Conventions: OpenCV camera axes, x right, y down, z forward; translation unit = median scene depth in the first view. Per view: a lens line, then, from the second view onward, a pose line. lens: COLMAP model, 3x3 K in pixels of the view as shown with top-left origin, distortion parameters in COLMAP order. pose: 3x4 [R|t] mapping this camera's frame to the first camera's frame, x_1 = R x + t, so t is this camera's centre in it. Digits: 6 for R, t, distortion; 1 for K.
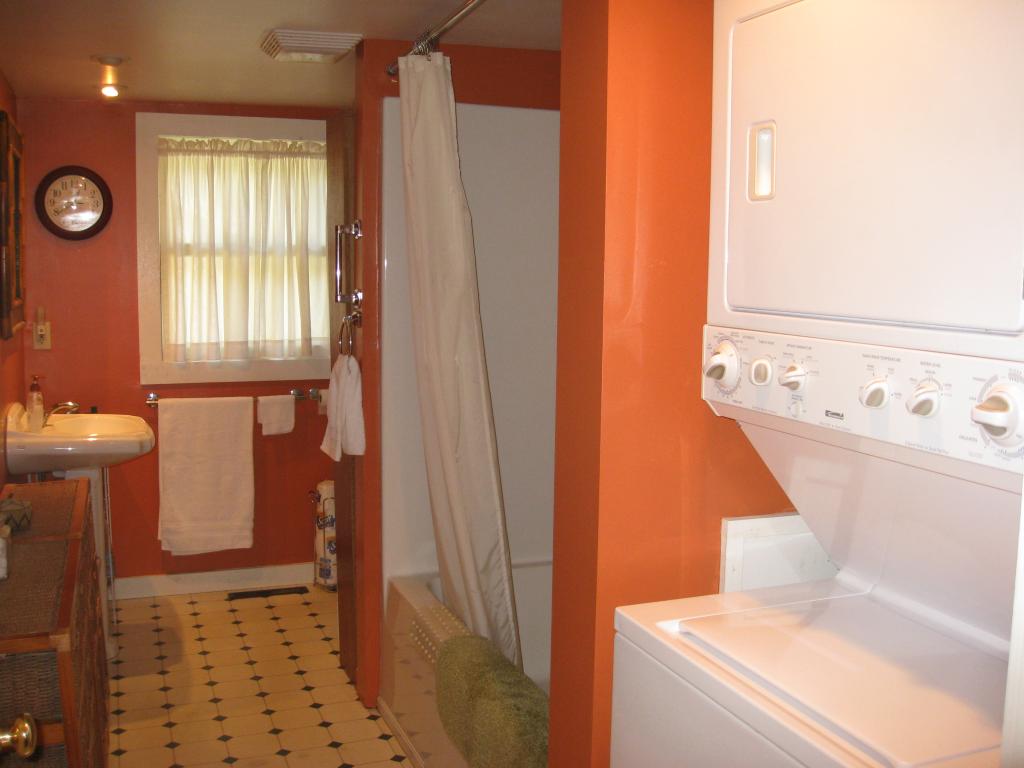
lens RADIAL K [[1061.2, 0, 513.6], [0, 1061.2, 380.2], [0, 0, 1]] dist [-0.121986, 0.000000]
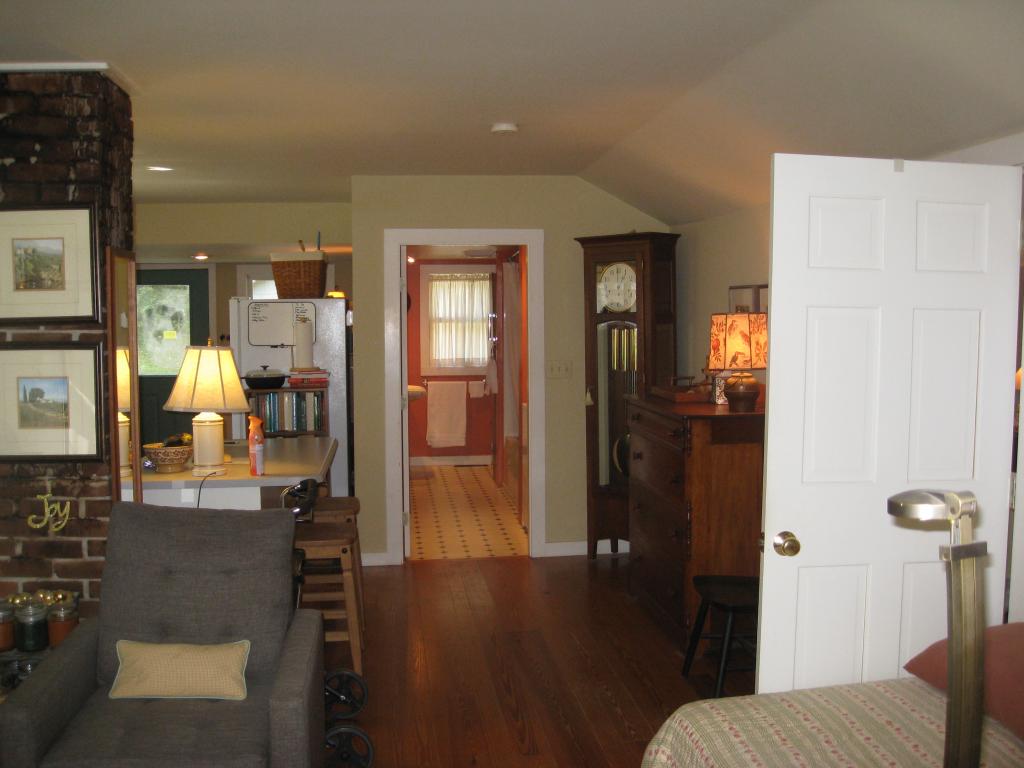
lens RADIAL K [[1061.2, 0, 533.9], [0, 1061.2, 390.2], [0, 0, 1]] dist [-0.121986, 0.000000]
pose [[0.976601, 0.005169, -0.214996, 0.425203], [-0.012906, 0.999318, -0.034596, 0.118844], [0.214670, 0.036561, 0.976002, -1.333334]]
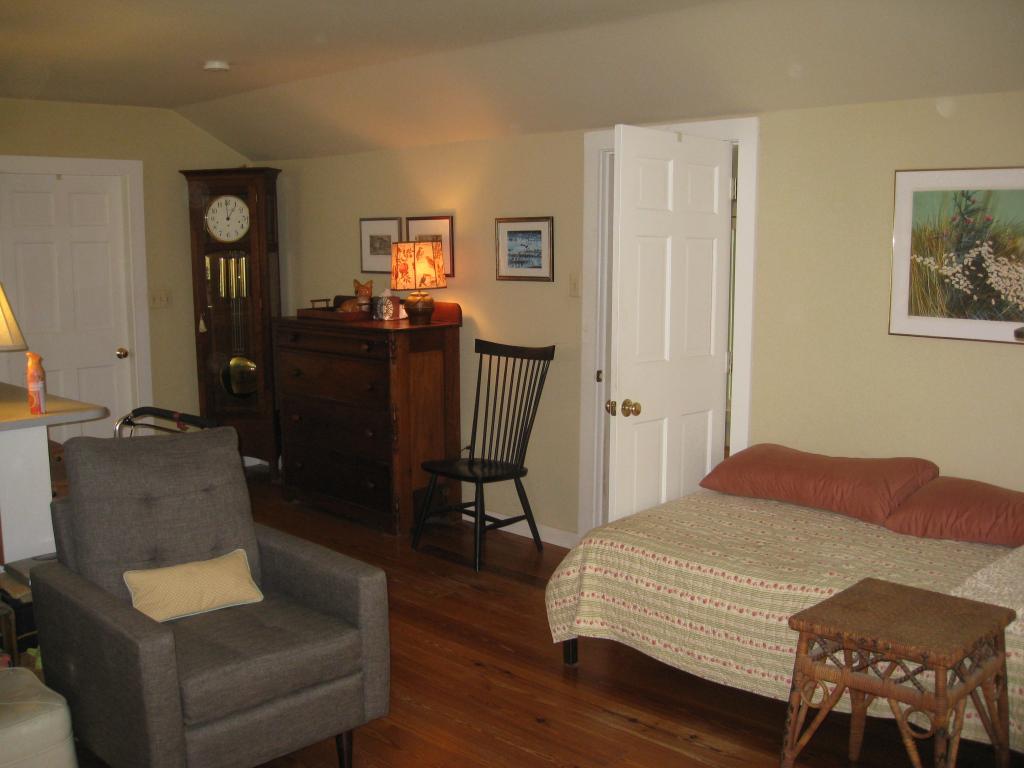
lens RADIAL K [[1061.2, 0, 510.2], [0, 1061.2, 388.5], [0, 0, 1]] dist [-0.121986, 0.000000]
pose [[0.906174, -0.069013, 0.417236, -0.052661], [0.055682, 0.997476, 0.044055, 0.127525], [-0.419224, -0.016689, 0.907730, -1.450216]]
